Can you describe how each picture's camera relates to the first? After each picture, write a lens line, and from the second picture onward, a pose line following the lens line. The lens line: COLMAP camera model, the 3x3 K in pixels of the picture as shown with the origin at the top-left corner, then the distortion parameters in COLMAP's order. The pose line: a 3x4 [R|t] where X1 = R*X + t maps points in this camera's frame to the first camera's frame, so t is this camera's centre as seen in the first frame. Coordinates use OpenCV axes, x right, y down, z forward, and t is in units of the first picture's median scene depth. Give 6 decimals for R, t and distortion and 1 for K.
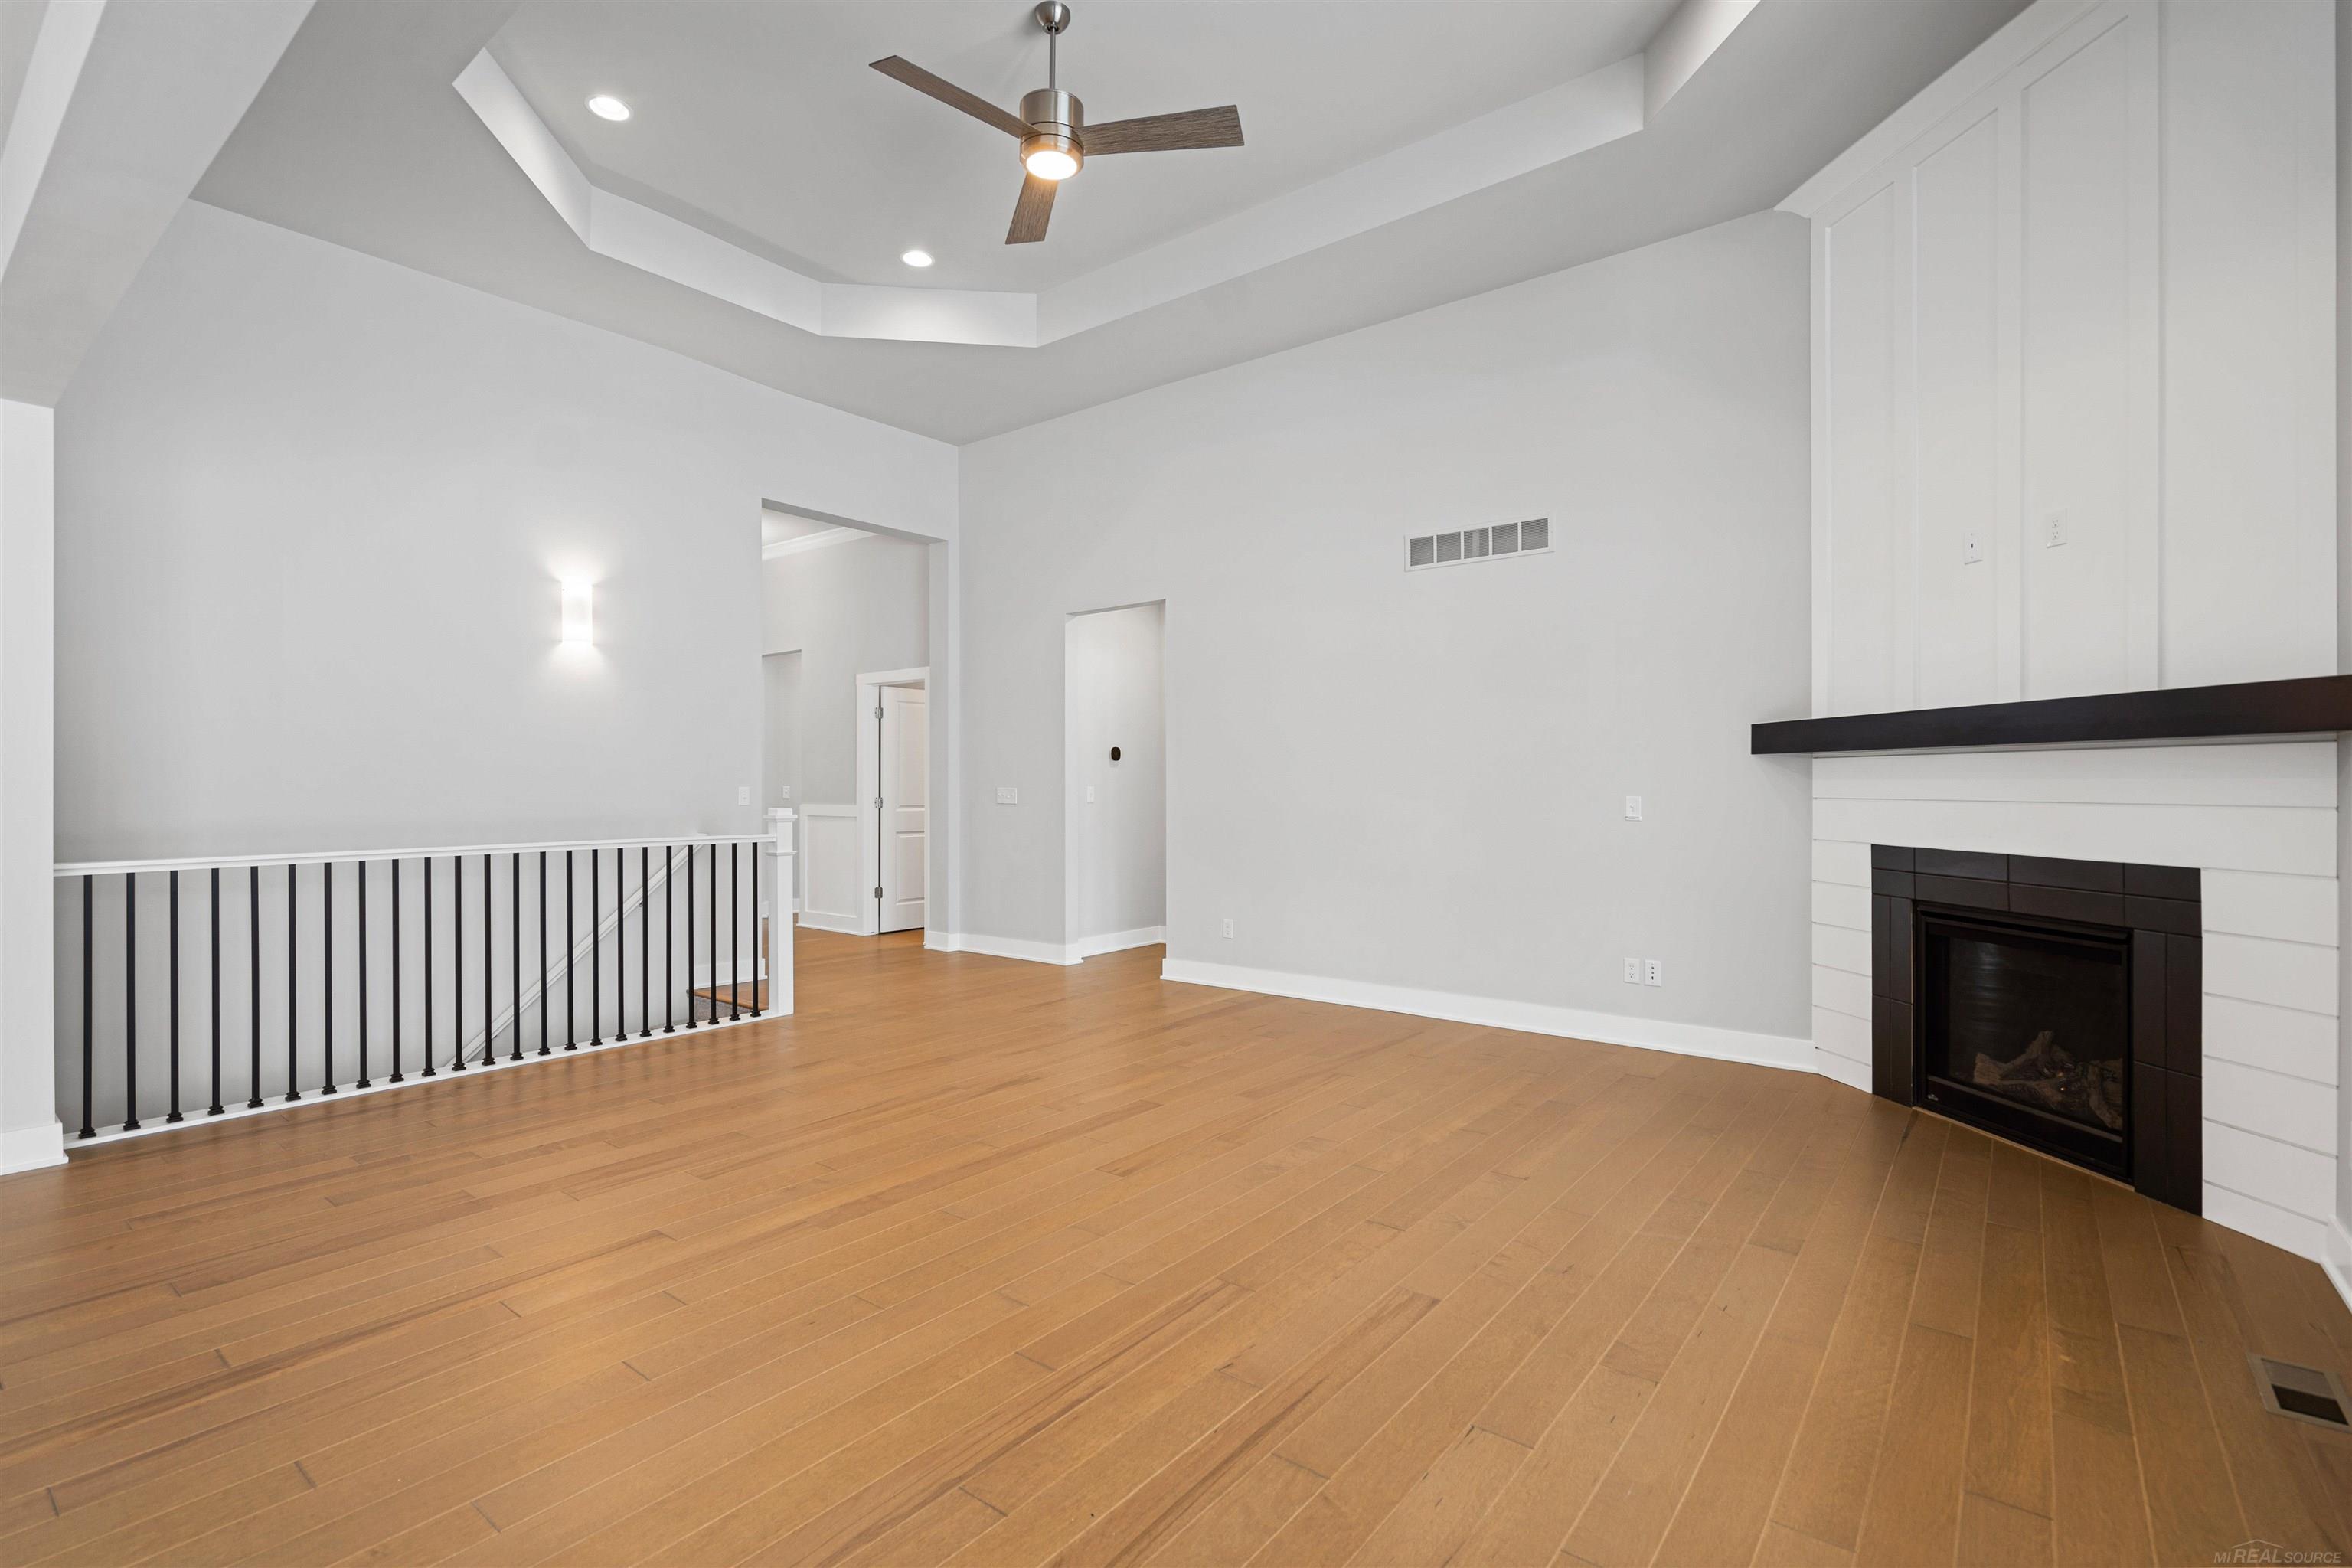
lens RADIAL K [[1060.5, 0, 1159.6], [0, 1060.5, 789.4], [0, 0, 1]] dist [-0.000229, -0.000399]
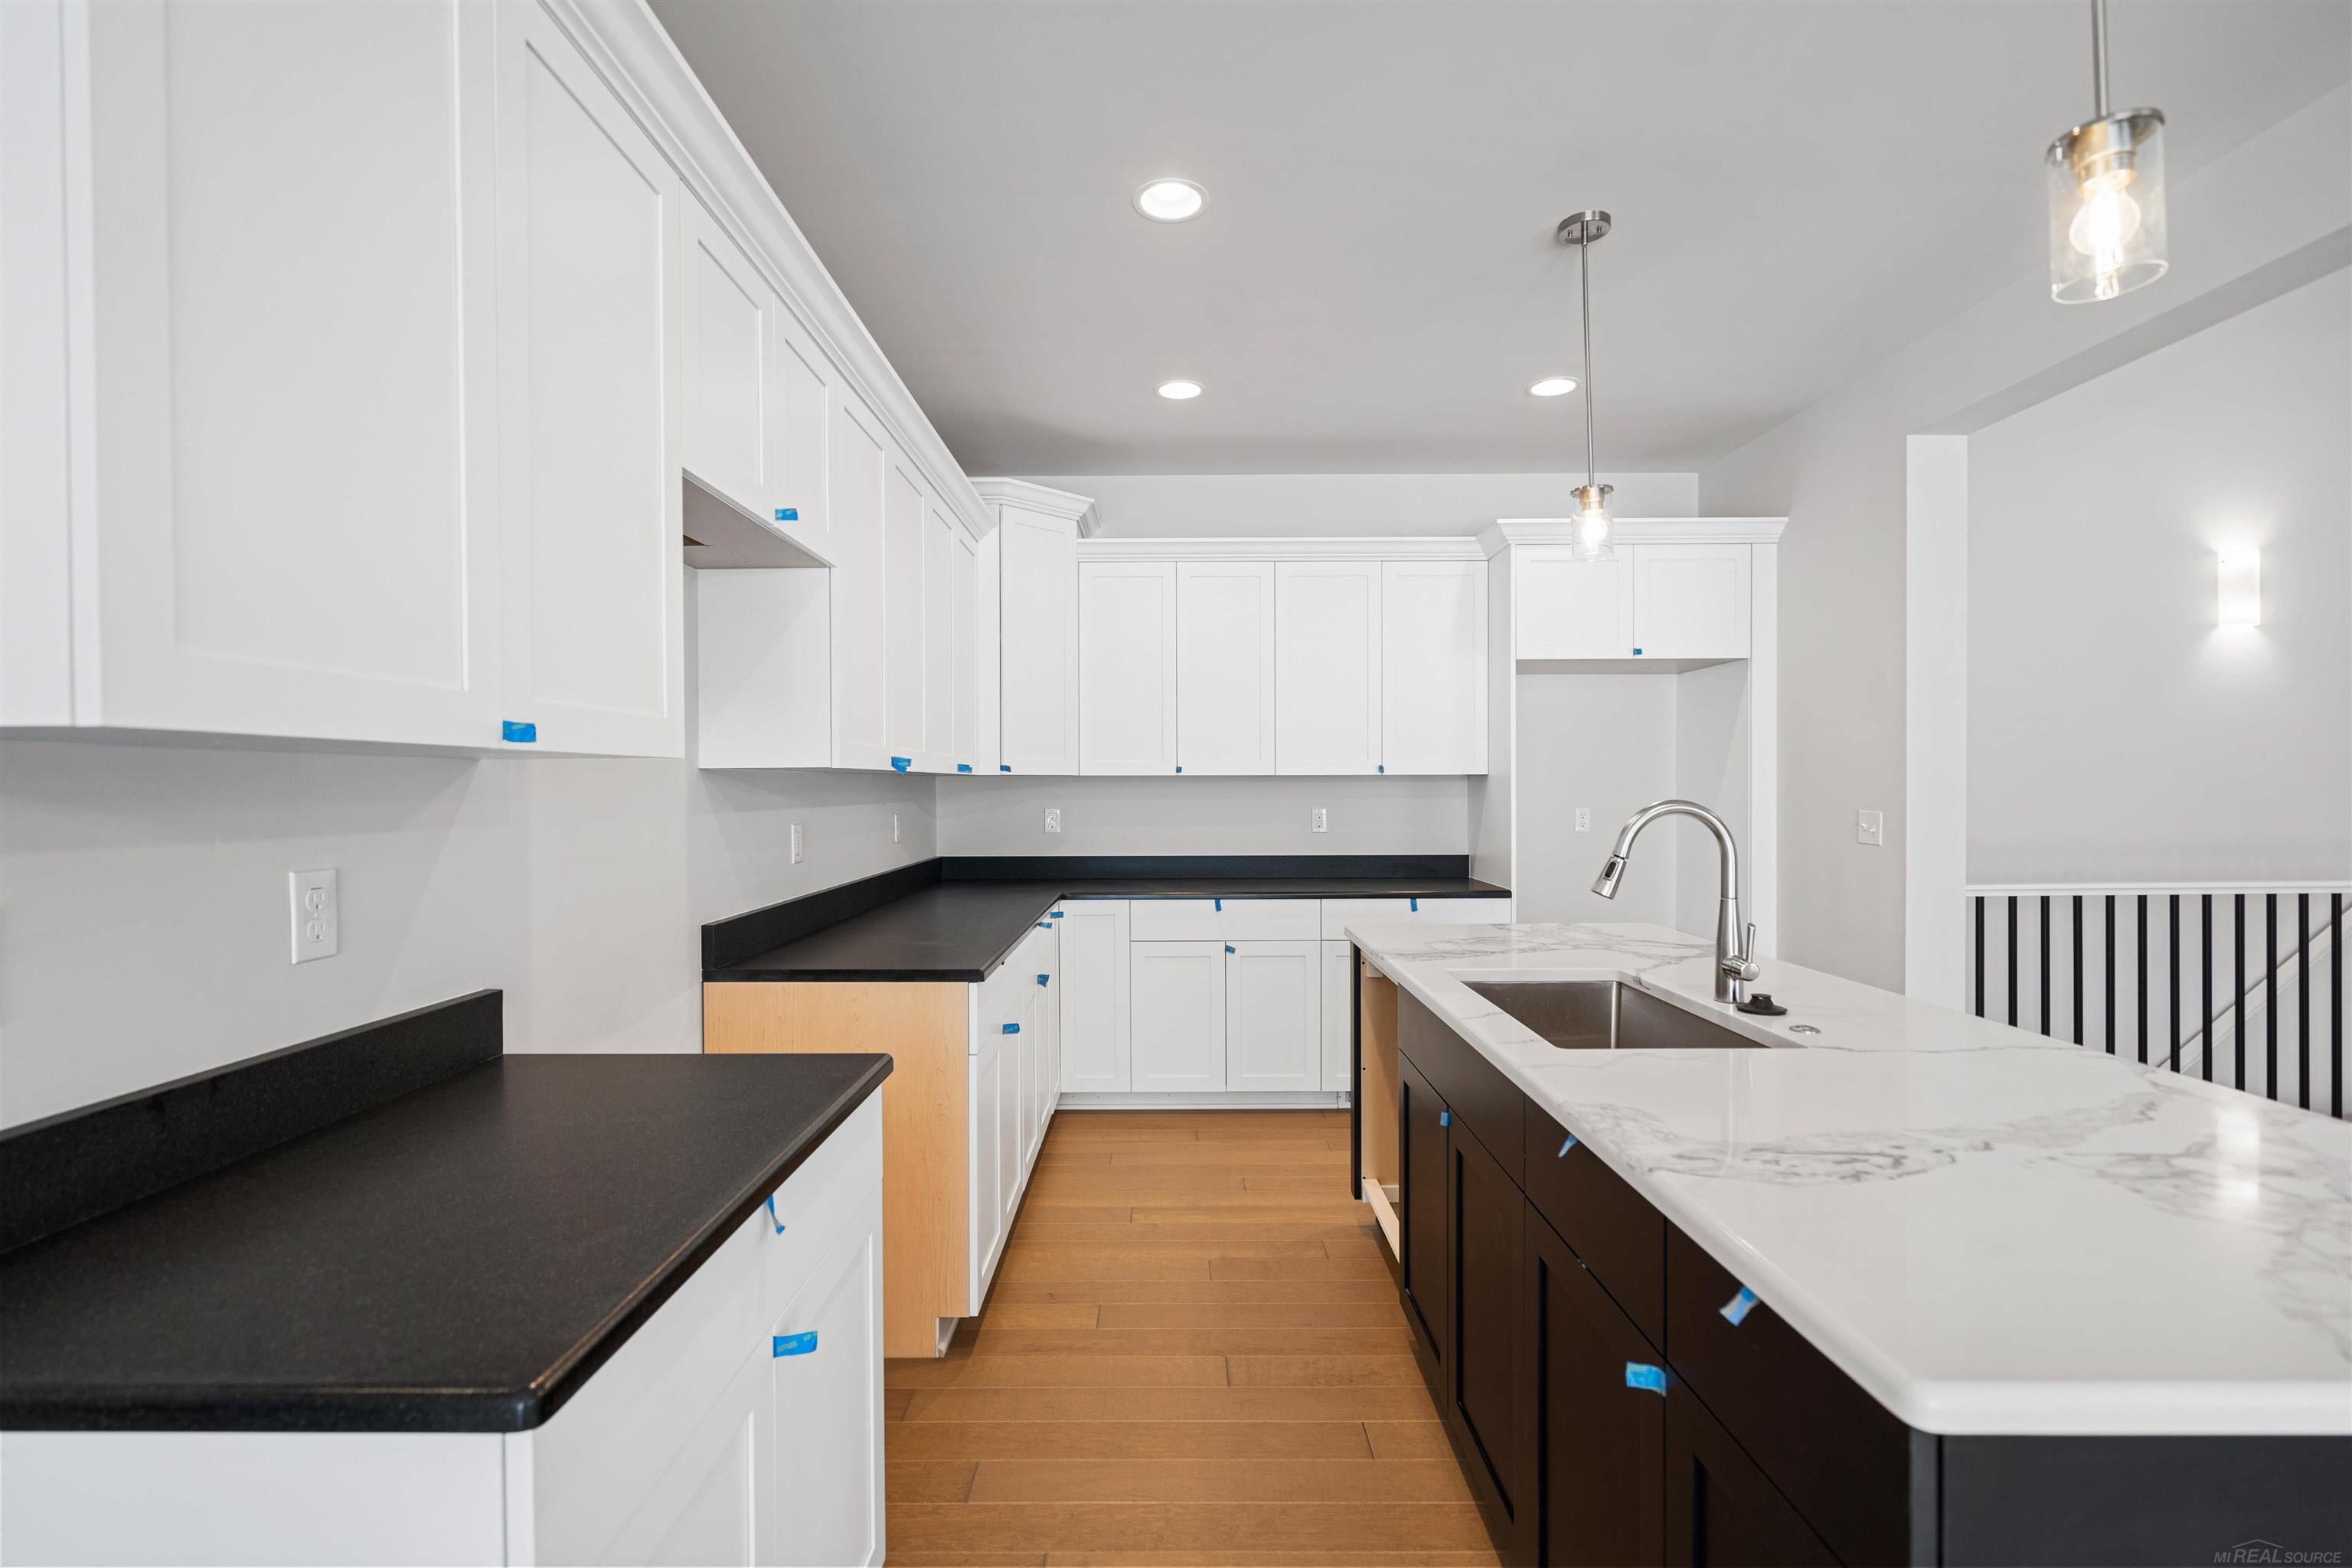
lens RADIAL K [[1060.5, 0, 1156.8], [0, 1060.5, 787.7], [0, 0, 1]] dist [-0.000229, -0.000399]
pose [[0.610332, -0.000915, -0.792145, -0.388953], [-0.000067, 0.999999, -0.001207, -0.013121], [0.792146, 0.000790, 0.610331, -0.134345]]
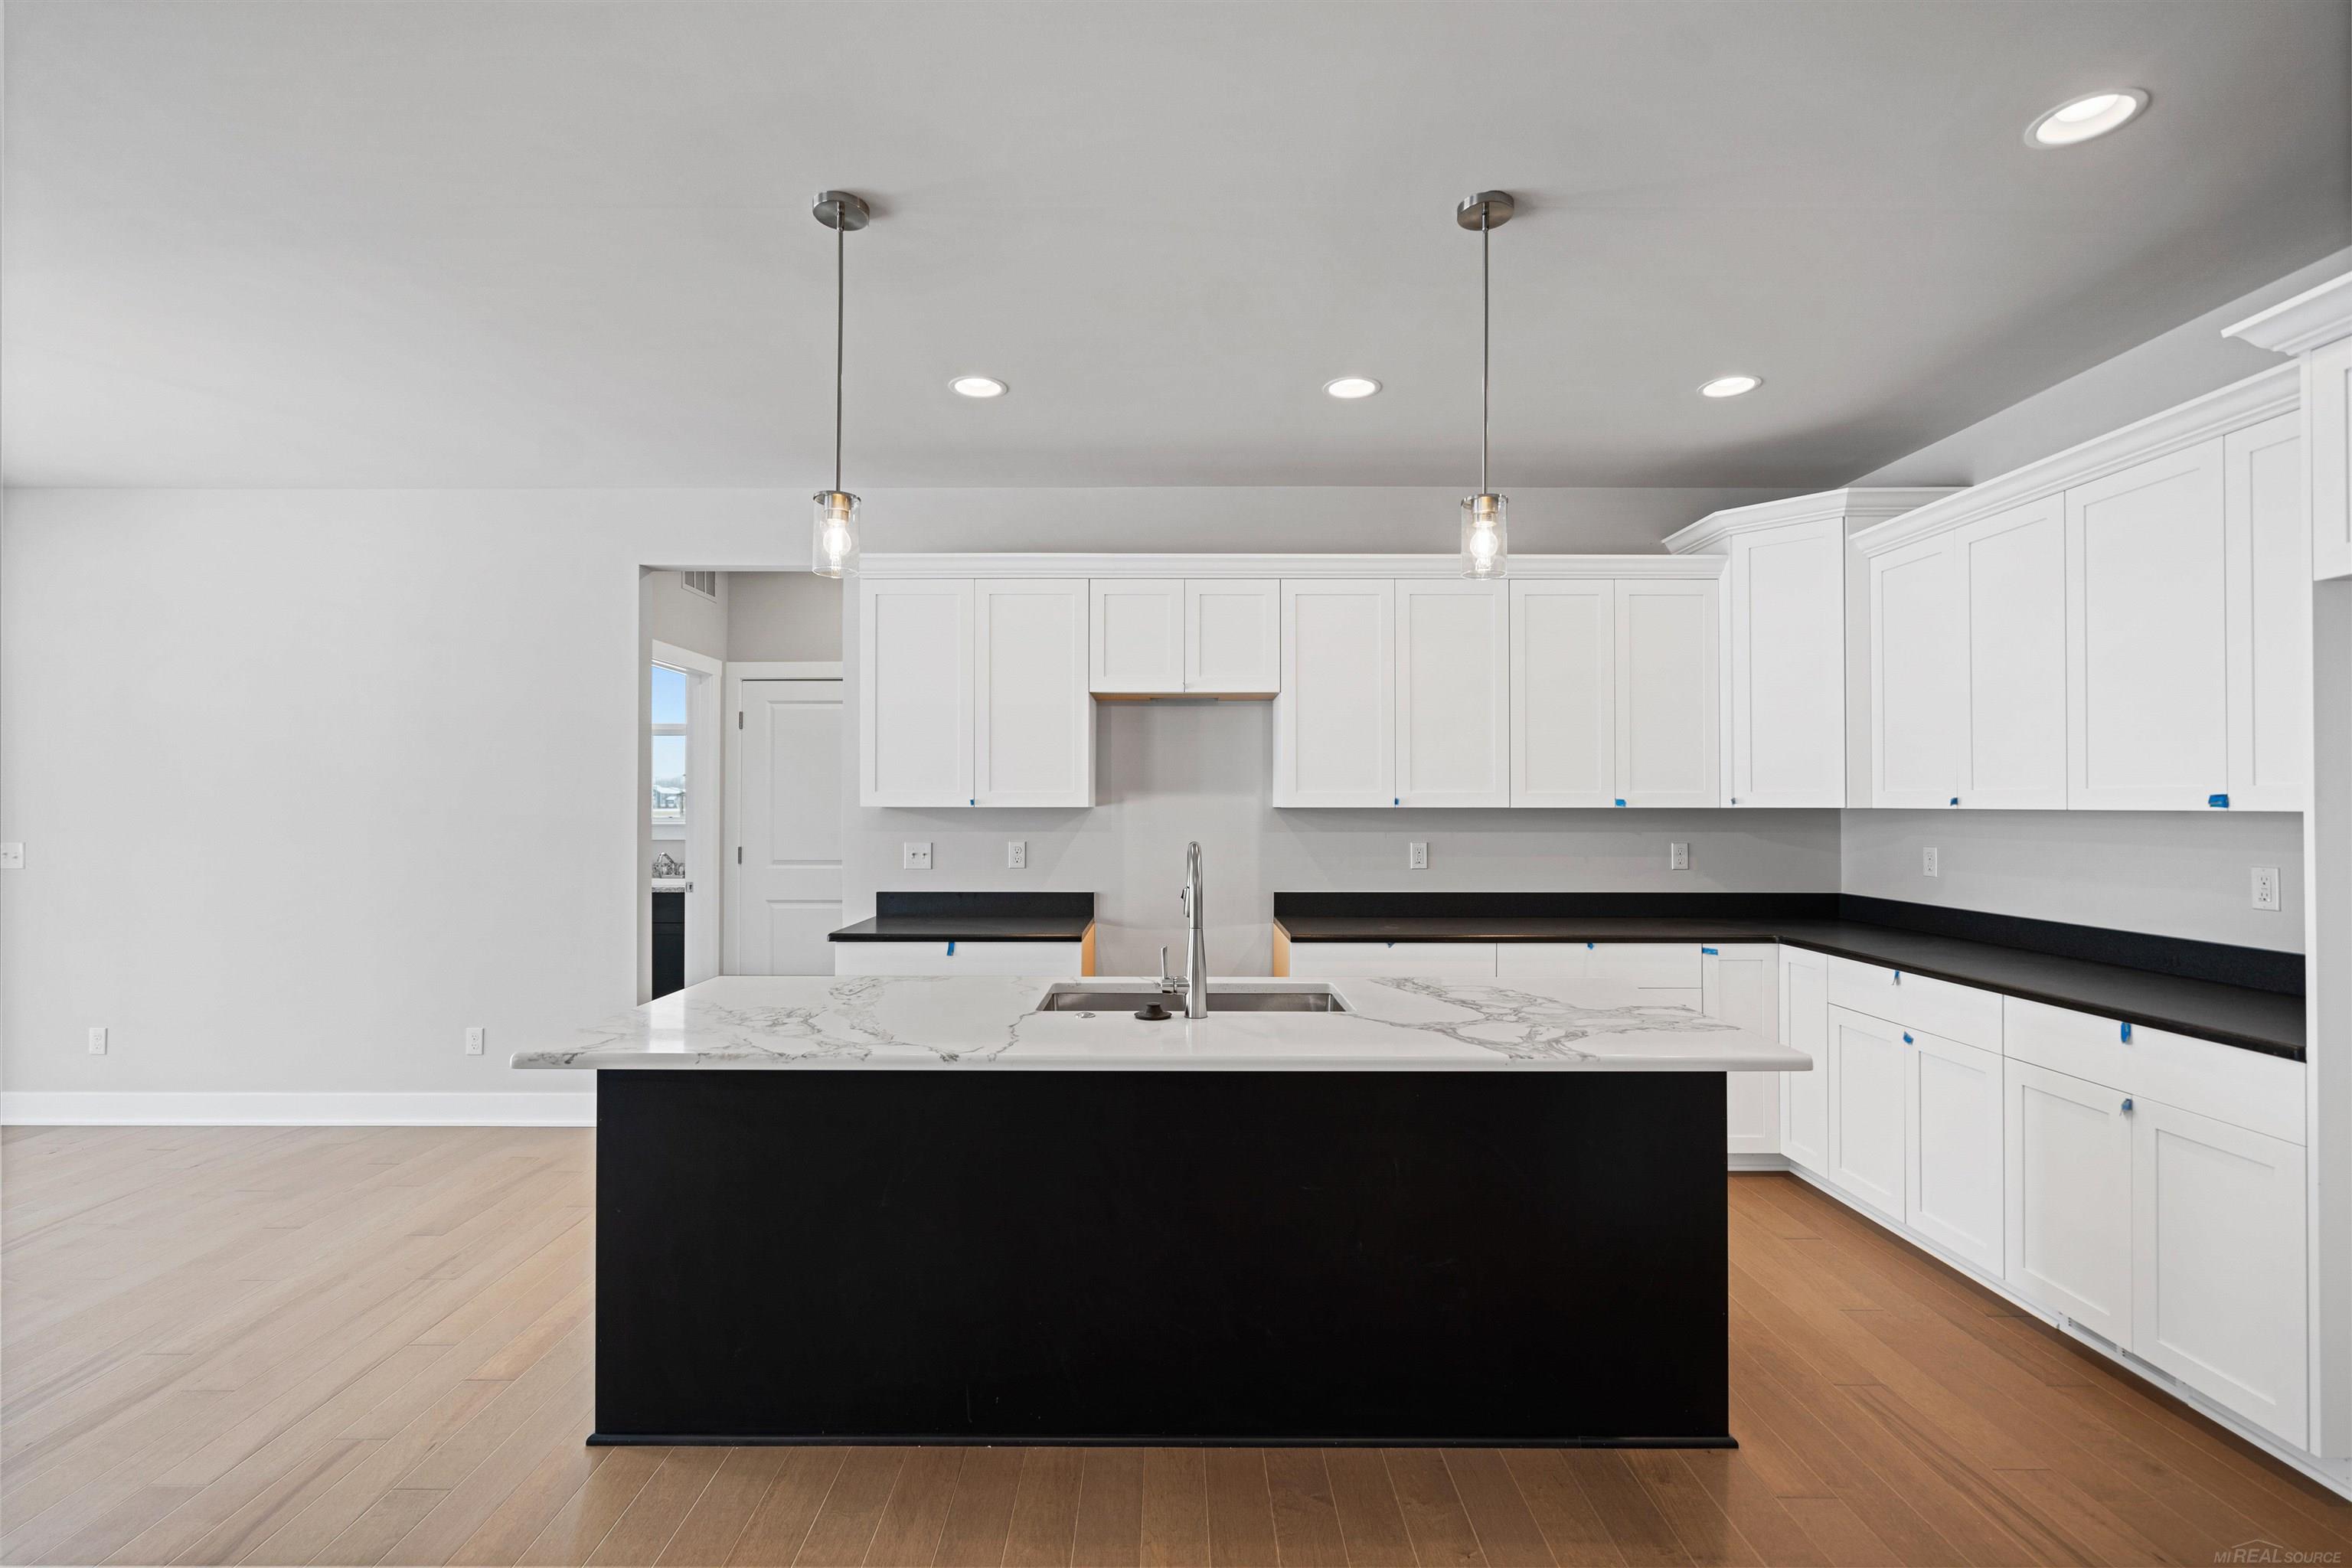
lens RADIAL K [[1060.5, 0, 1168.2], [0, 1060.5, 801.1], [0, 0, 1]] dist [-0.000229, -0.000399]
pose [[-0.779339, -0.003905, -0.626590, -0.293088], [-0.004516, 0.999990, -0.000615, -0.023934], [0.626586, 0.002350, -0.779349, 0.477849]]
